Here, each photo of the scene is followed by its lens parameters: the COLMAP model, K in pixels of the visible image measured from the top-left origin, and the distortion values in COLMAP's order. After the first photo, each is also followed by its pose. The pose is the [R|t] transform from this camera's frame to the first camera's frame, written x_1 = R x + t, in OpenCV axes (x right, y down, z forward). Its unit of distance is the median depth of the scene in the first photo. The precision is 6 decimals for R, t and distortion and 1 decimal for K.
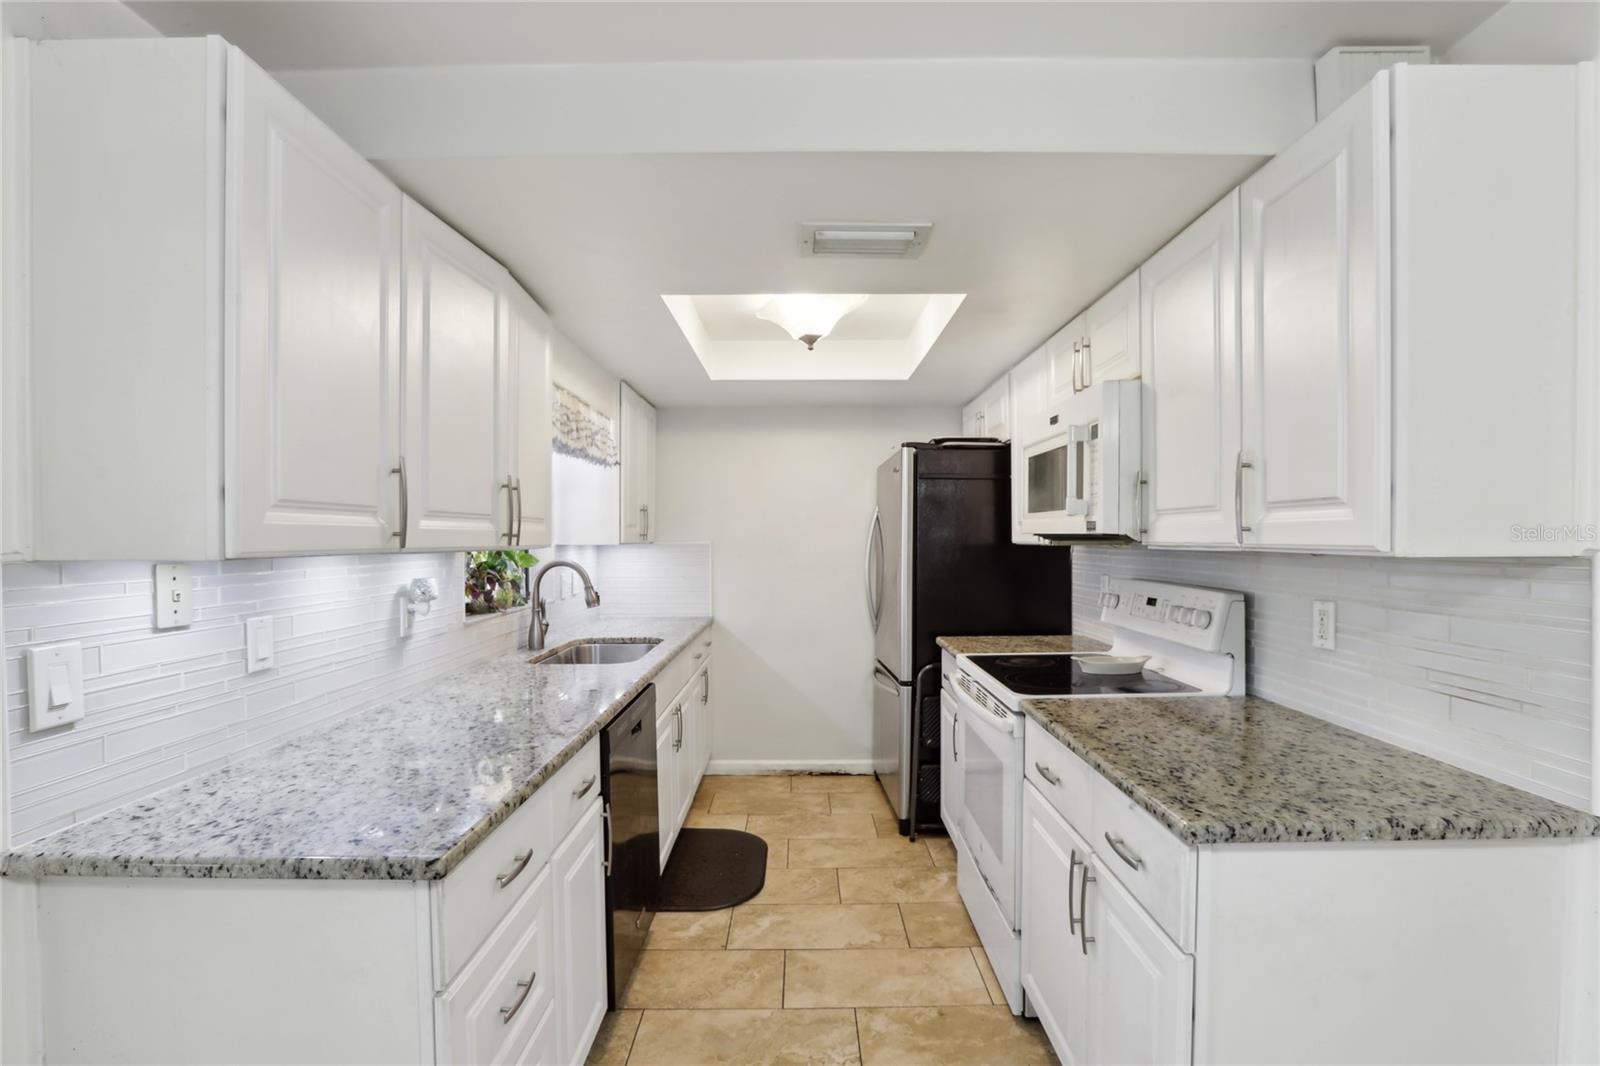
lens RADIAL K [[740.4, 0, 798.2], [0, 740.4, 551.7], [0, 0, 1]] dist [-0.059673, 0.025442]
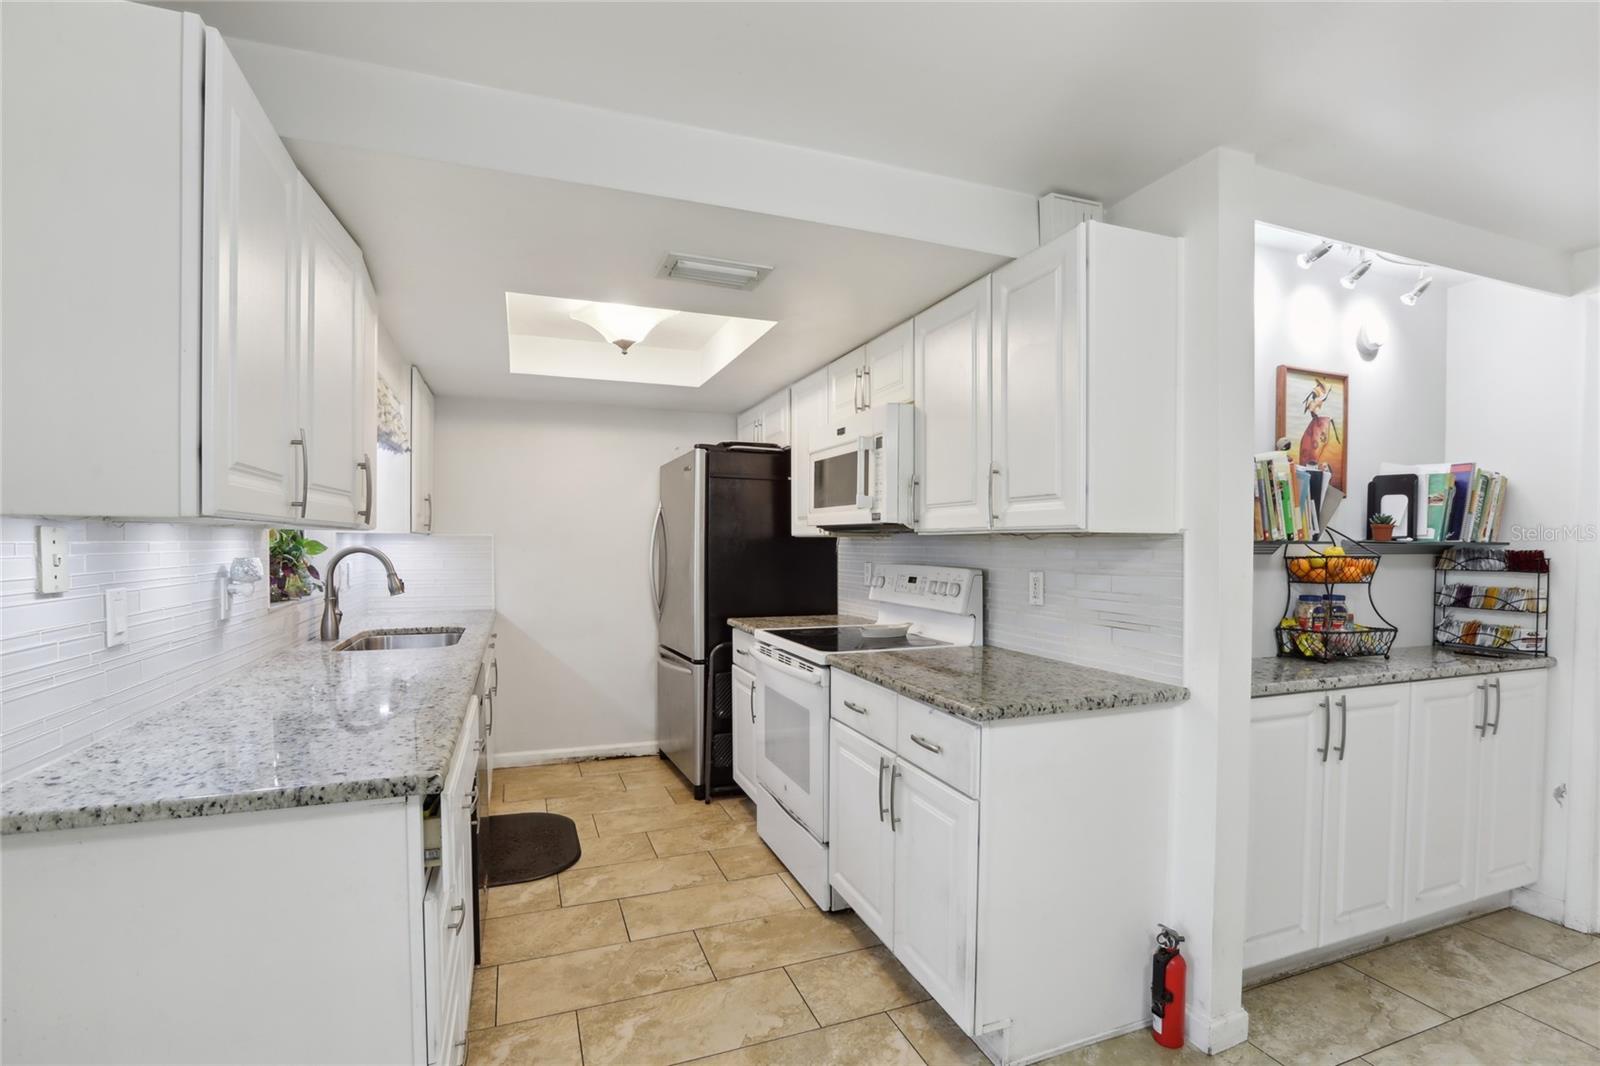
lens RADIAL K [[749.4, 0, 800.5], [0, 749.4, 558.4], [0, 0, 1]] dist [-0.054625, 0.026217]
pose [[0.932776, 0.001600, 0.360452, -0.190216], [-0.002081, 0.999997, 0.000945, 0.035854], [-0.360450, -0.001632, 0.932777, -0.160462]]
